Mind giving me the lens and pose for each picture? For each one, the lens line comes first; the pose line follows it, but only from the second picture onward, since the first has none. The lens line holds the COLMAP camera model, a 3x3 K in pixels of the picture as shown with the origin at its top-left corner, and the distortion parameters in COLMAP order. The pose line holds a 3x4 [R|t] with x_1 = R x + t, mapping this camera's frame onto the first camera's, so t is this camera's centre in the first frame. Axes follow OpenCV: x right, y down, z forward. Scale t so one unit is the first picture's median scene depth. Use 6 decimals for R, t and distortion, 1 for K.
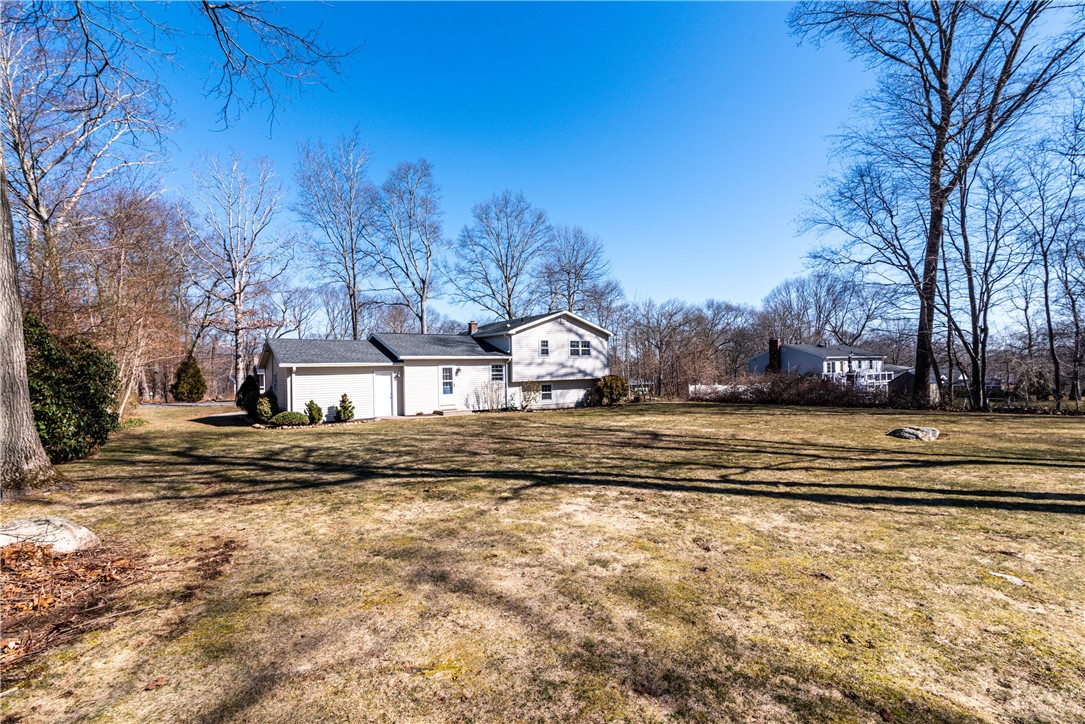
lens RADIAL K [[496.1, 0, 543.0], [0, 496.1, 363.5], [0, 0, 1]] dist [0.023886, -0.000450]
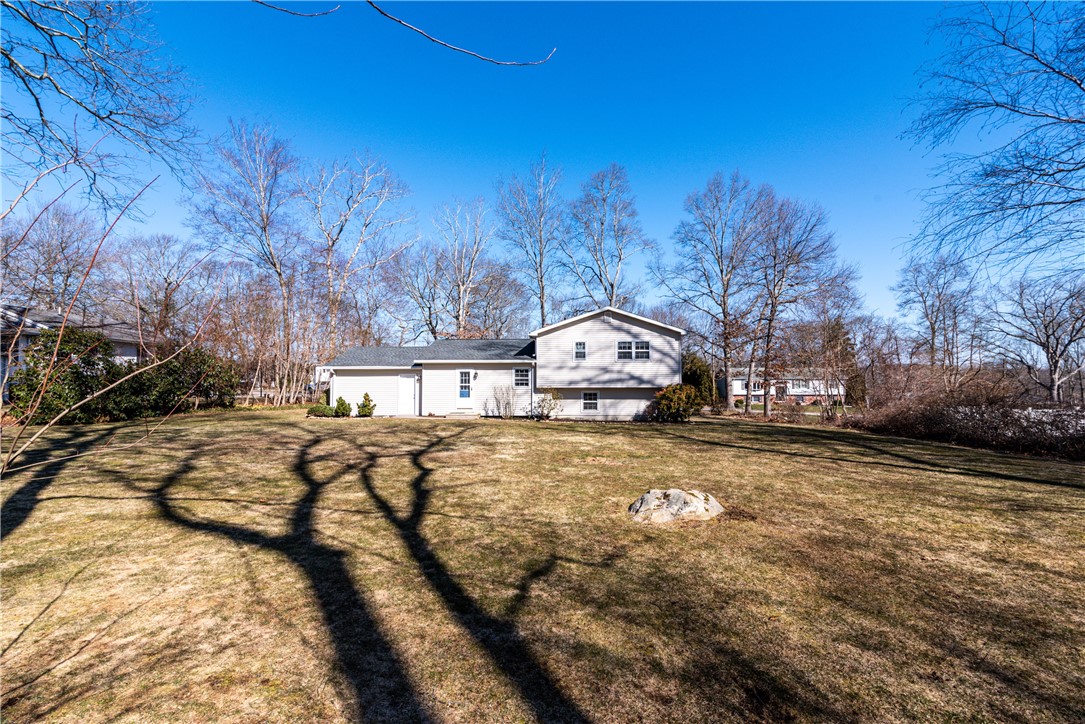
lens RADIAL K [[496.1, 0, 533.6], [0, 496.1, 360.2], [0, 0, 1]] dist [0.023886, -0.000450]
pose [[0.784962, -0.005547, -0.619518, 0.482049], [-0.007341, 0.999806, -0.018254, 0.002702], [0.619500, 0.018876, 0.784770, 0.258479]]
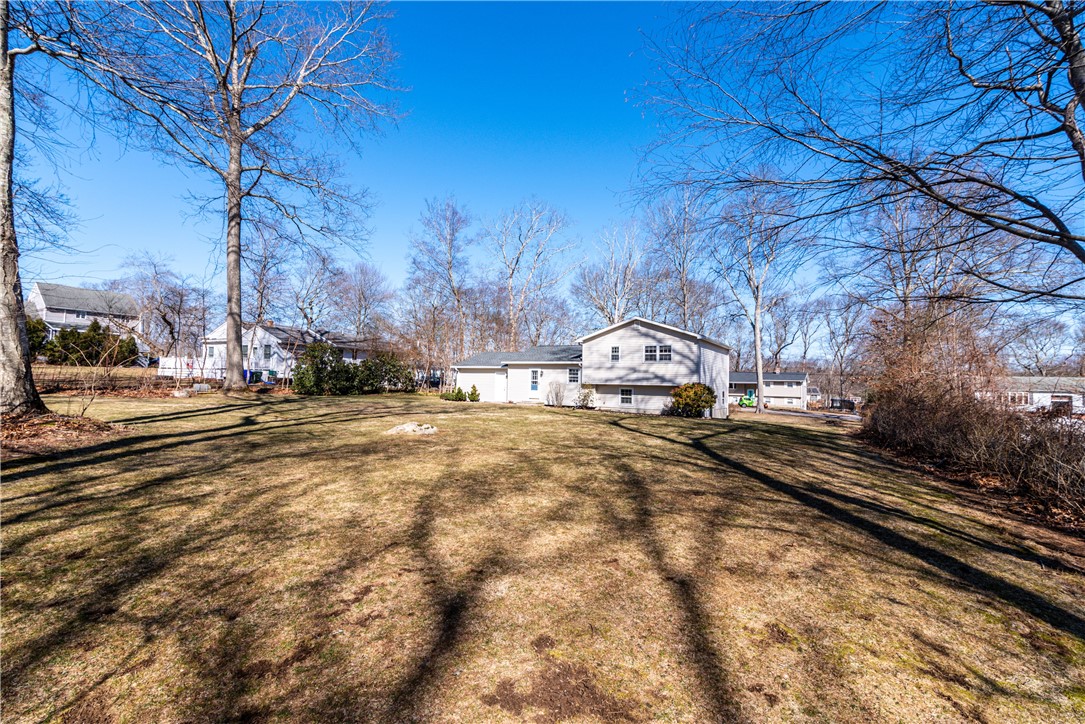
lens RADIAL K [[496.1, 0, 535.4], [0, 496.1, 356.6], [0, 0, 1]] dist [0.023886, -0.000450]
pose [[0.385454, -0.021665, -0.922473, 0.918307], [-0.023141, 0.999183, -0.033136, 0.014187], [0.922437, 0.034120, 0.384638, 0.432461]]
